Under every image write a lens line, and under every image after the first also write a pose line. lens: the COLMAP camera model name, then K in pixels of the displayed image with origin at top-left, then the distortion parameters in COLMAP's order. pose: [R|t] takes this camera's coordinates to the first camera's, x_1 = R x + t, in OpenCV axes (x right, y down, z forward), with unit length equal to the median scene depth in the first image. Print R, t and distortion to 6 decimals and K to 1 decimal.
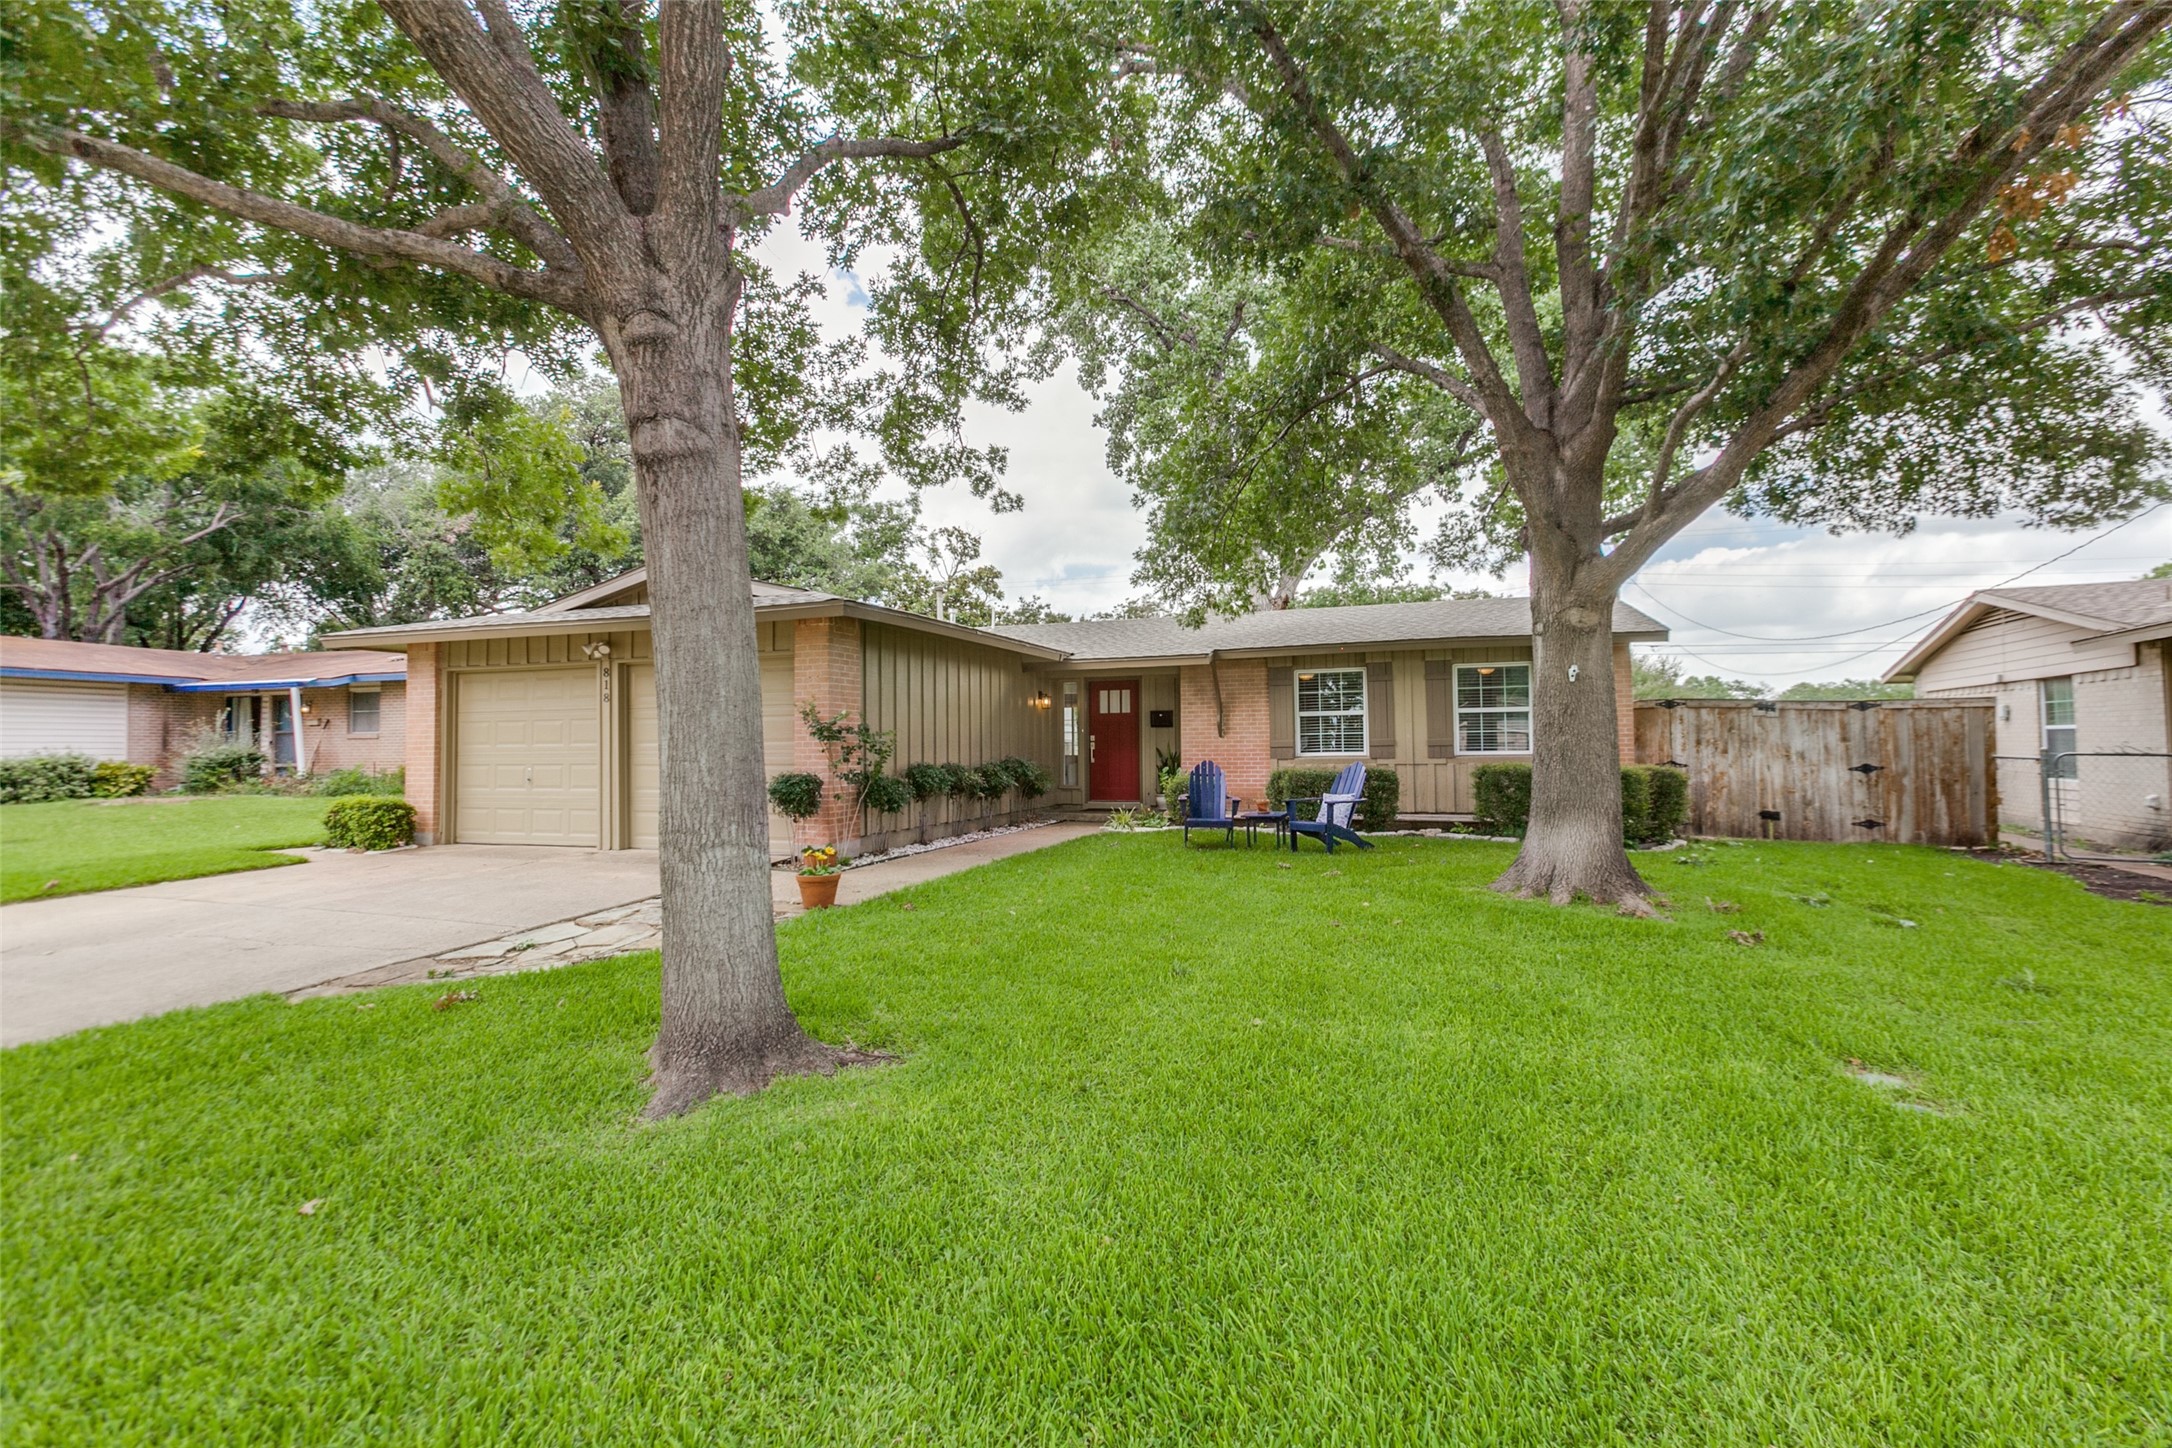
lens RADIAL K [[975.1, 0, 1083.8], [0, 975.1, 717.0], [0, 0, 1]] dist [-0.000280, 0.000085]
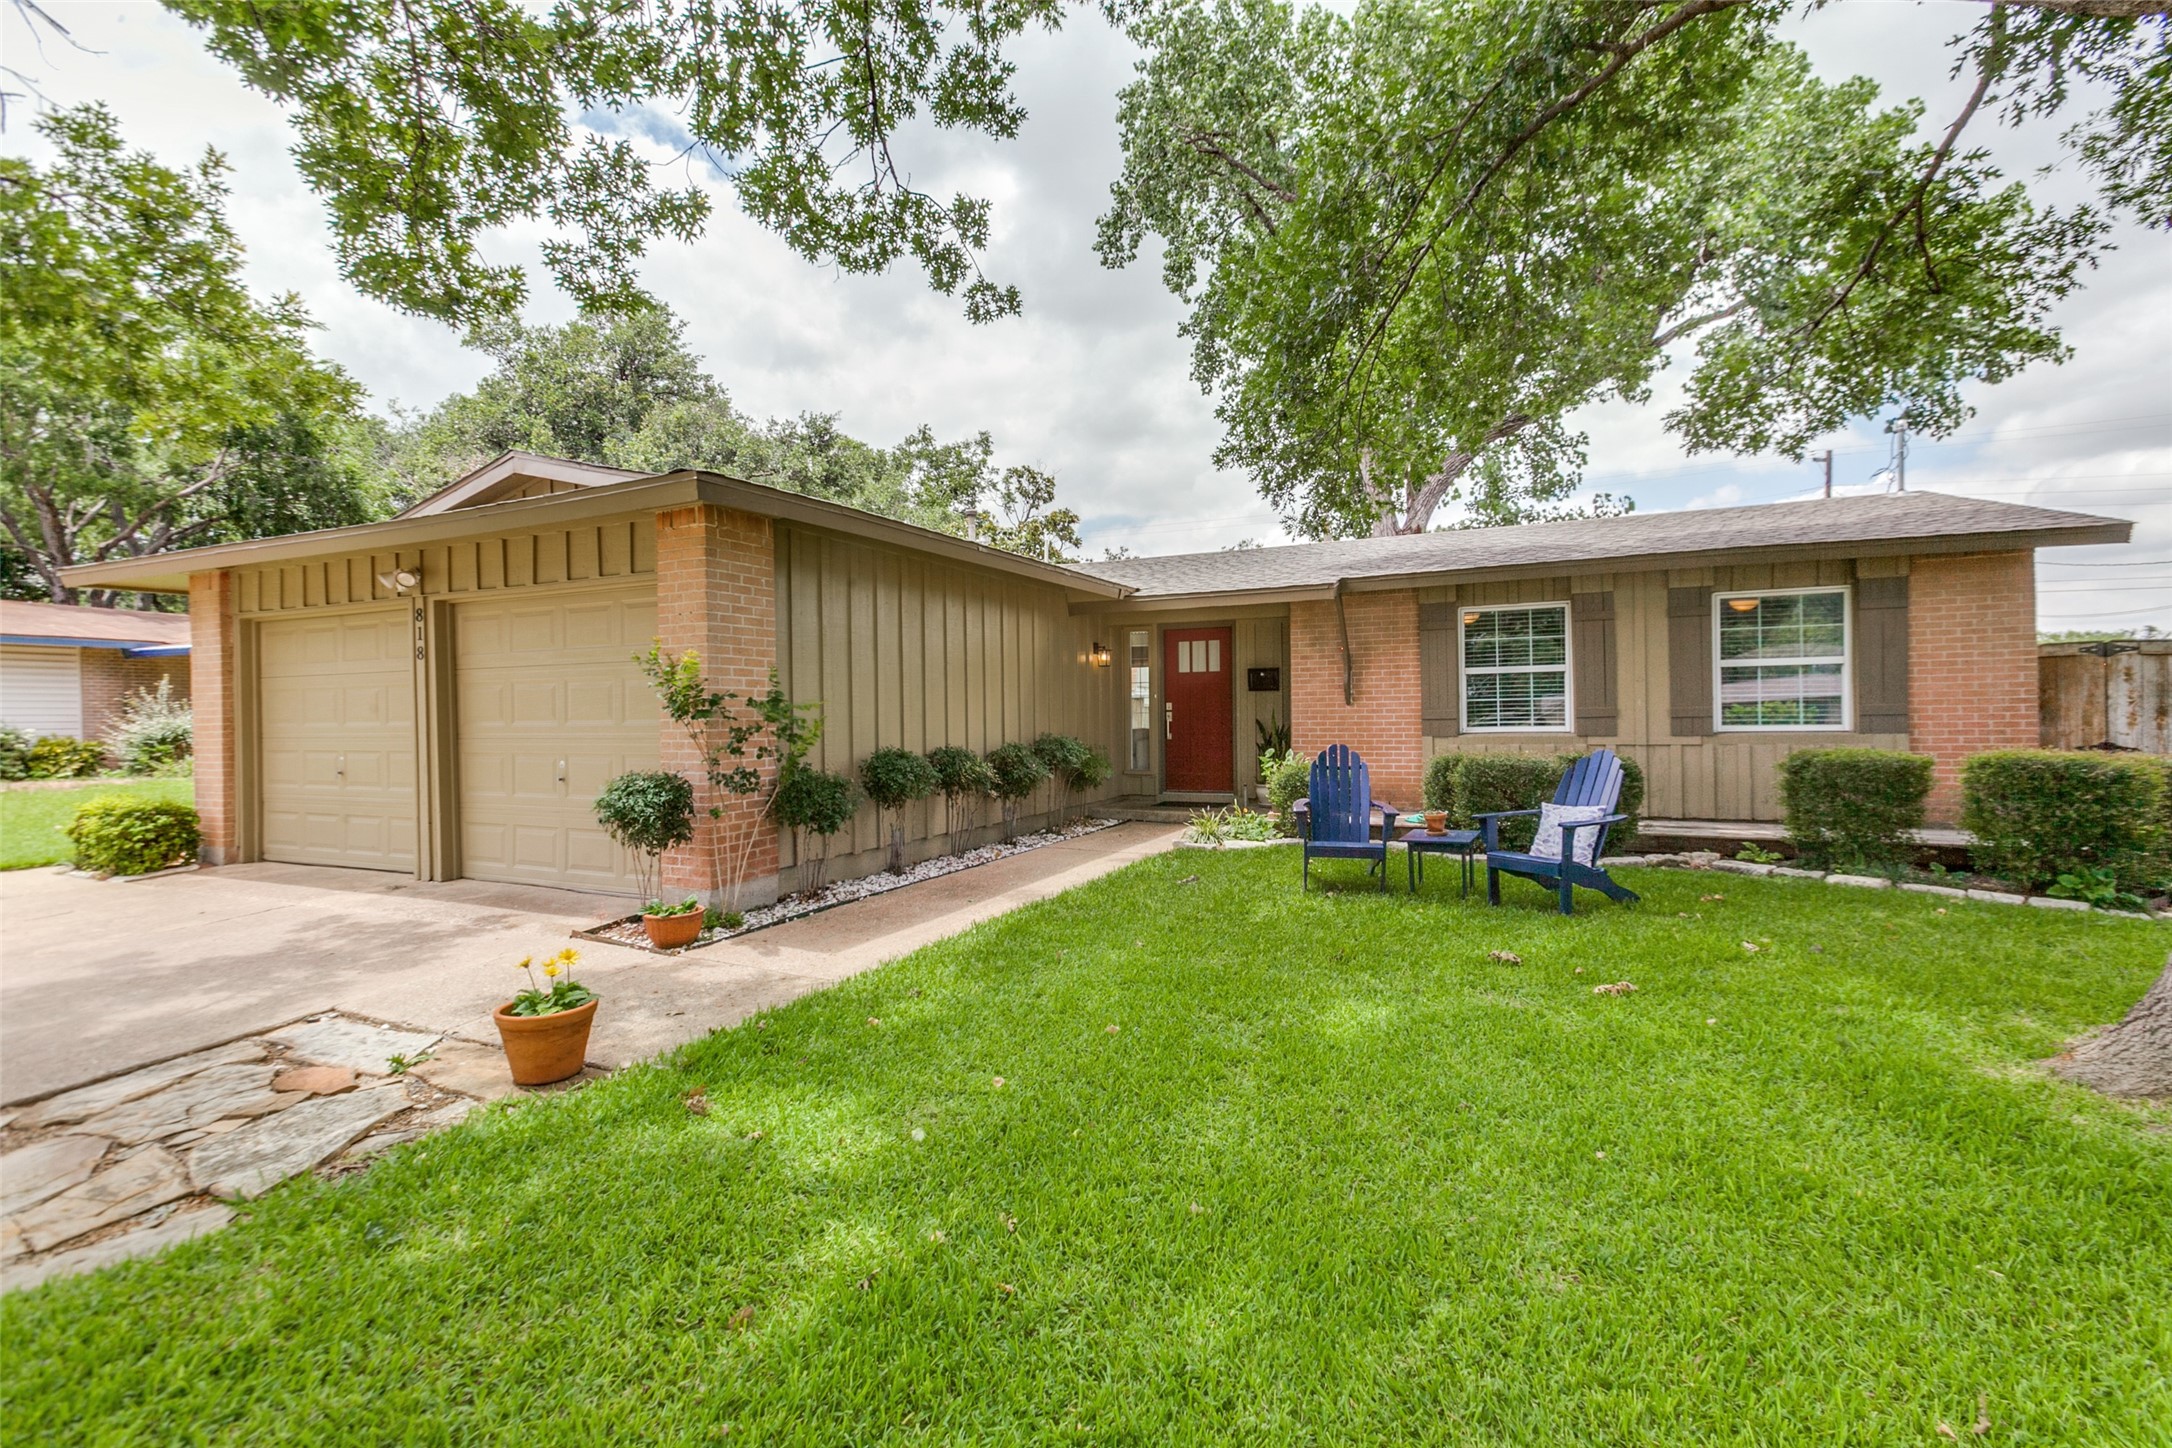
lens RADIAL K [[975.1, 0, 1083.8], [0, 975.1, 717.0], [0, 0, 1]] dist [-0.000280, 0.000085]
pose [[0.994960, -0.003390, -0.100211, 0.021233], [0.007171, 0.999275, 0.037394, 0.001659], [0.100012, -0.037924, 0.994263, 0.288422]]
